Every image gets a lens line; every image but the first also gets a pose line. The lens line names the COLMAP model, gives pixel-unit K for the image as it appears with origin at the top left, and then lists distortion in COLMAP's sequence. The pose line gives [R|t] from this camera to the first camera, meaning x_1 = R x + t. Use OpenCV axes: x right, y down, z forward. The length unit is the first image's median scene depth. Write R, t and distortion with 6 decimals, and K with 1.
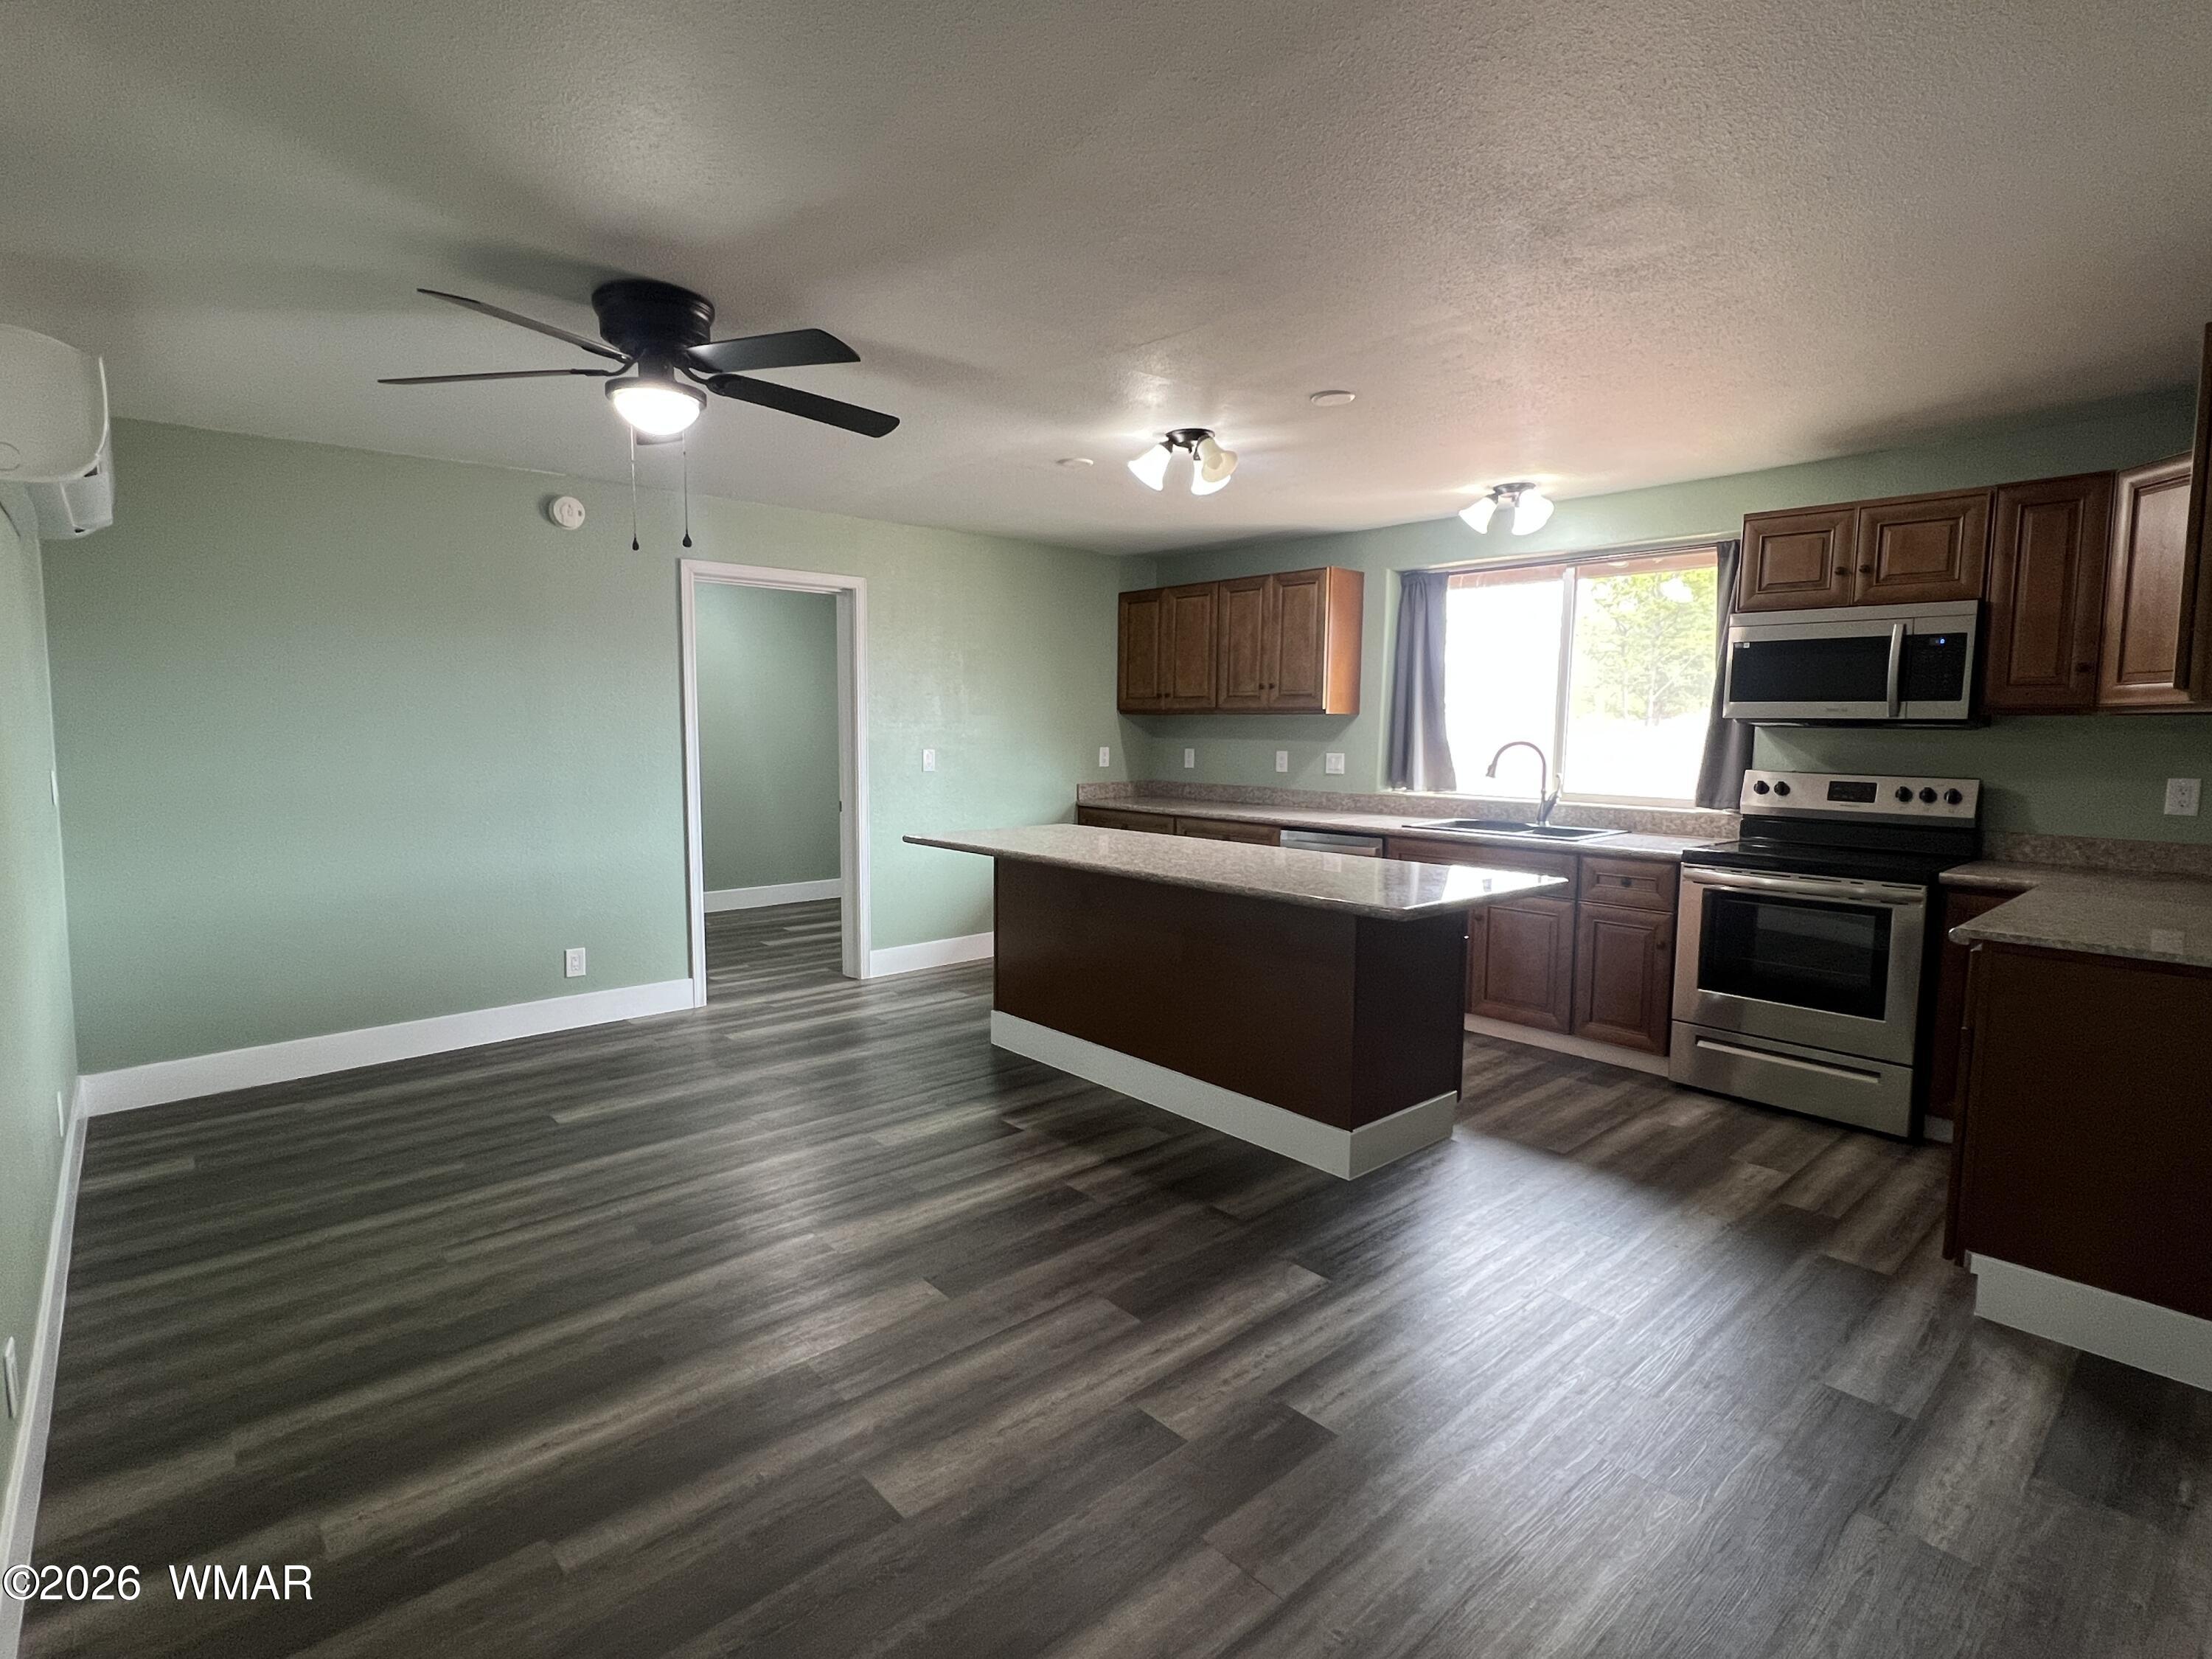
lens RADIAL K [[1093.7, 0, 1106.7], [0, 1093.7, 831.1], [0, 0, 1]] dist [-0.002131, -0.000411]
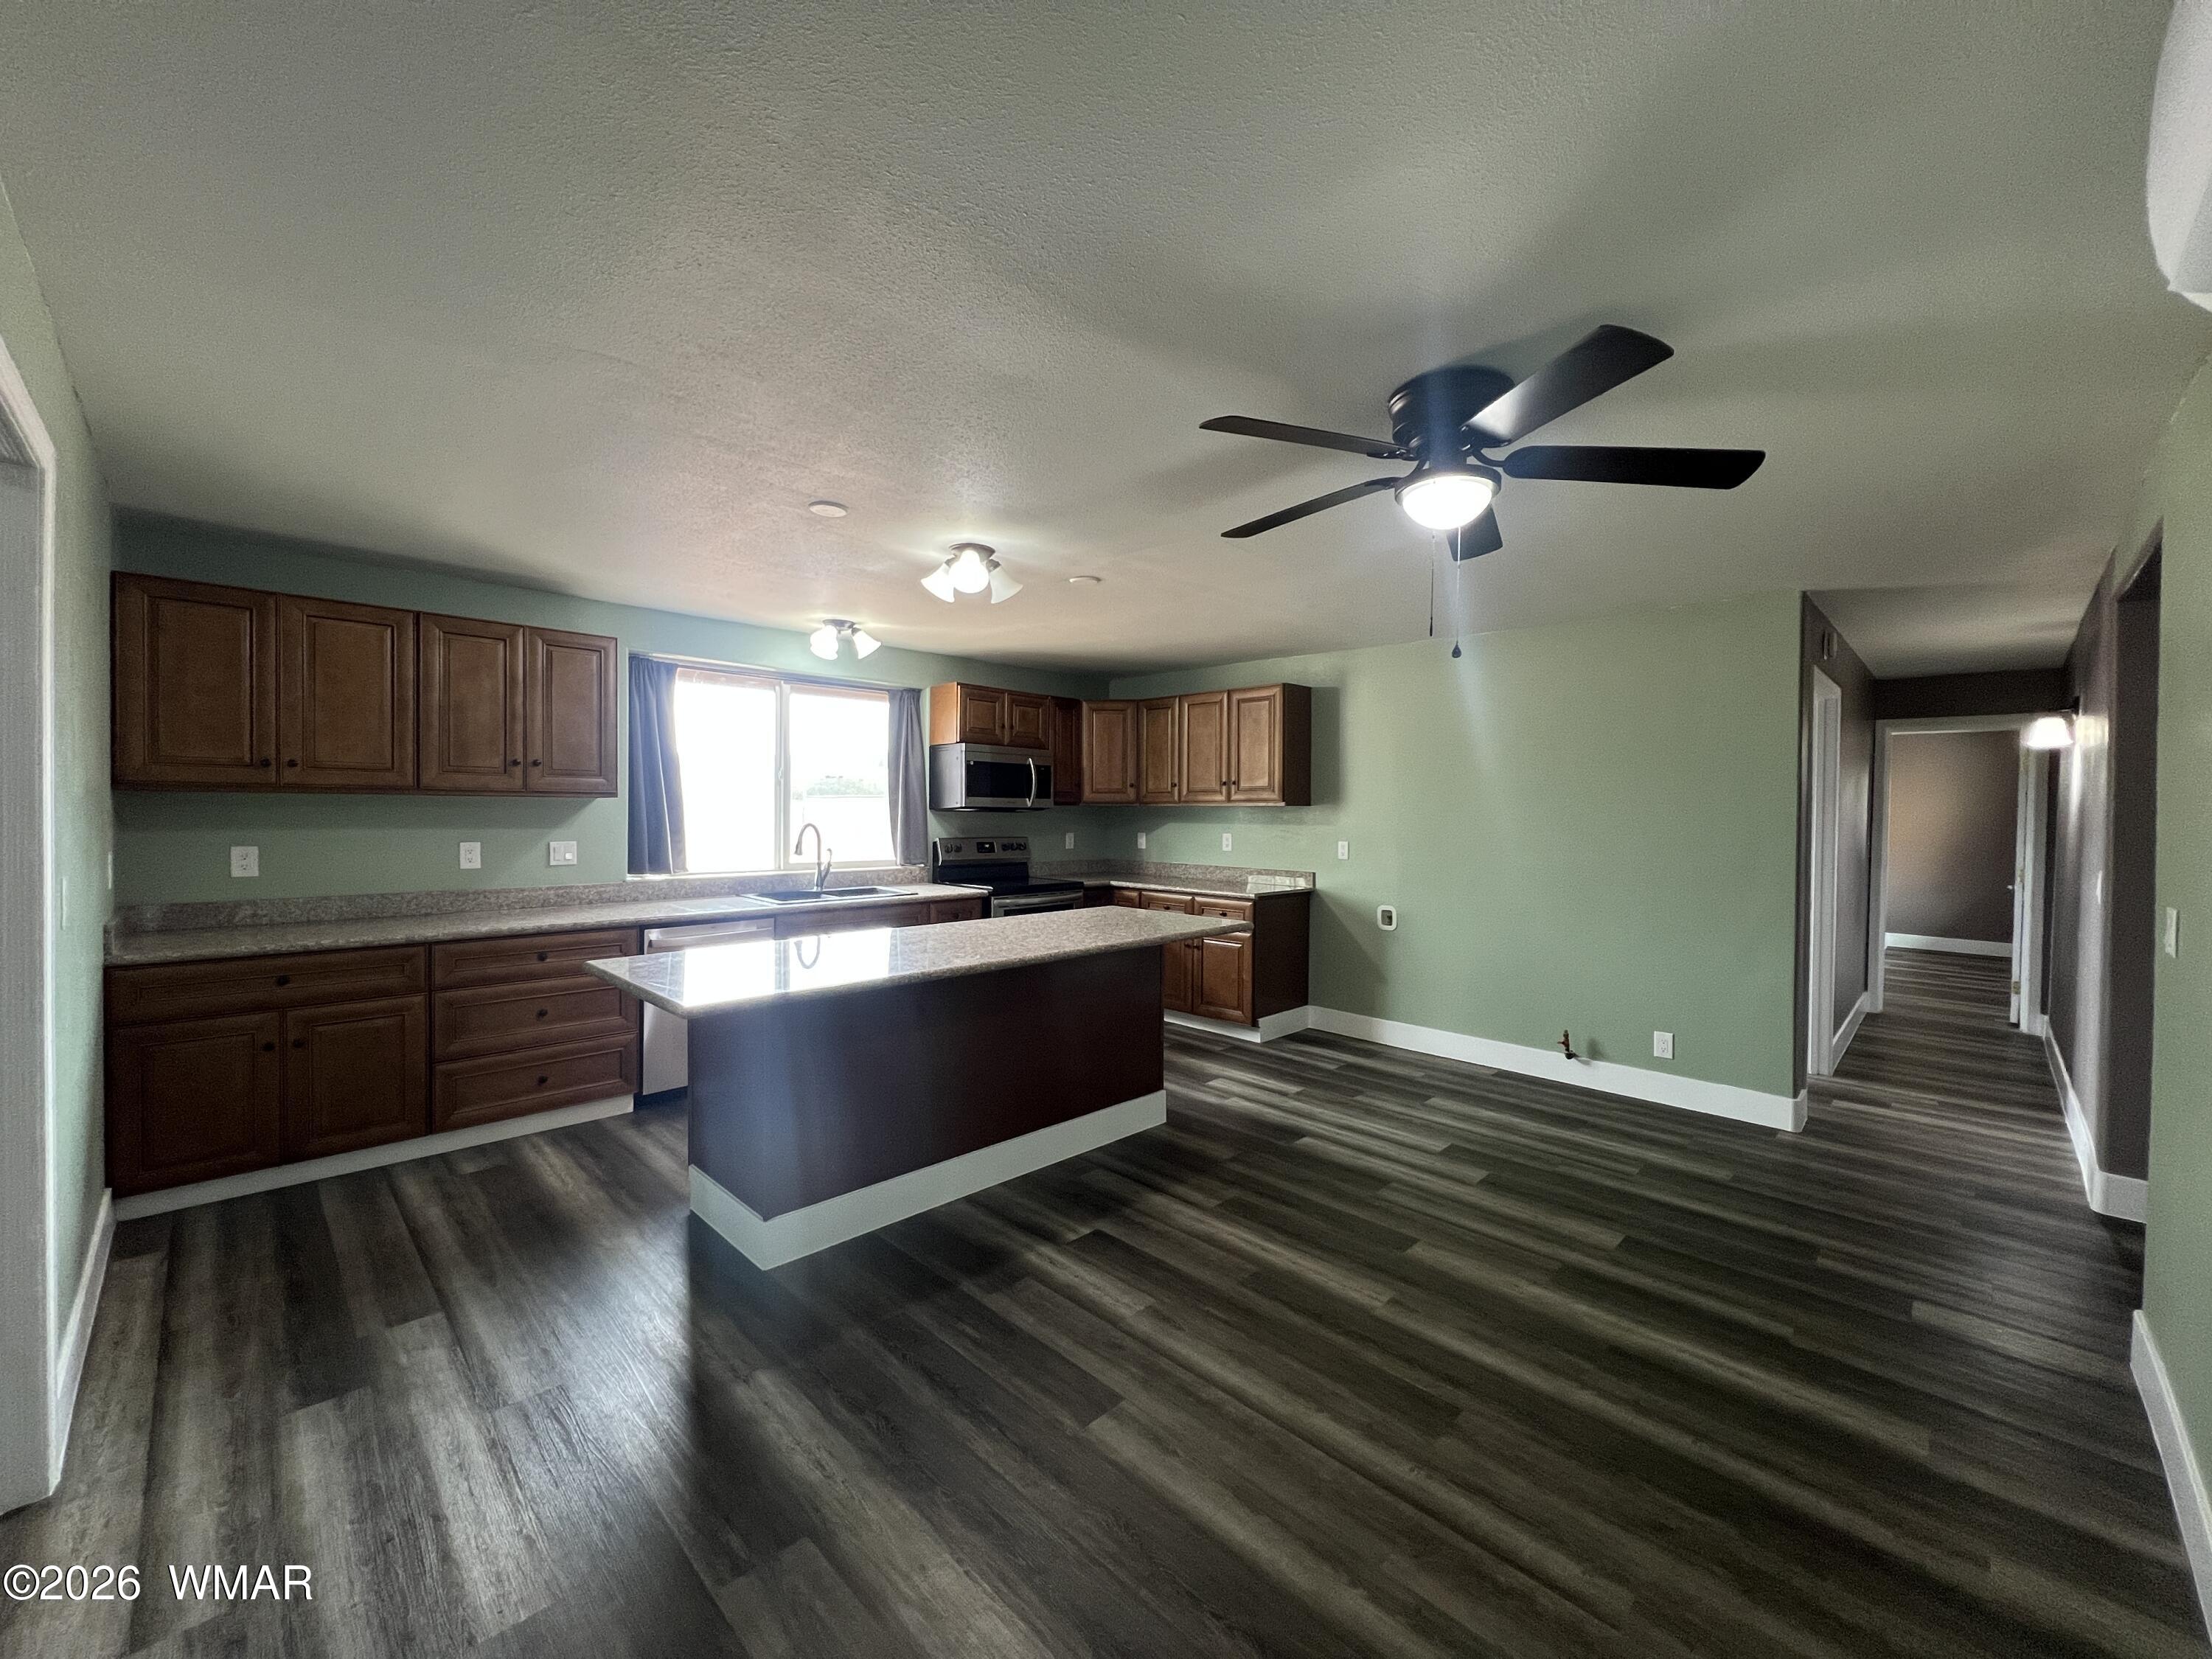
lens RADIAL K [[882.8, 0, 1107.4], [0, 882.8, 822.5], [0, 0, 1]] dist [-0.001530, -0.000033]
pose [[-0.065639, -0.022010, 0.997601, -0.836222], [0.088308, 0.995706, 0.027779, -0.108292], [-0.993928, 0.089920, -0.063414, 0.978888]]
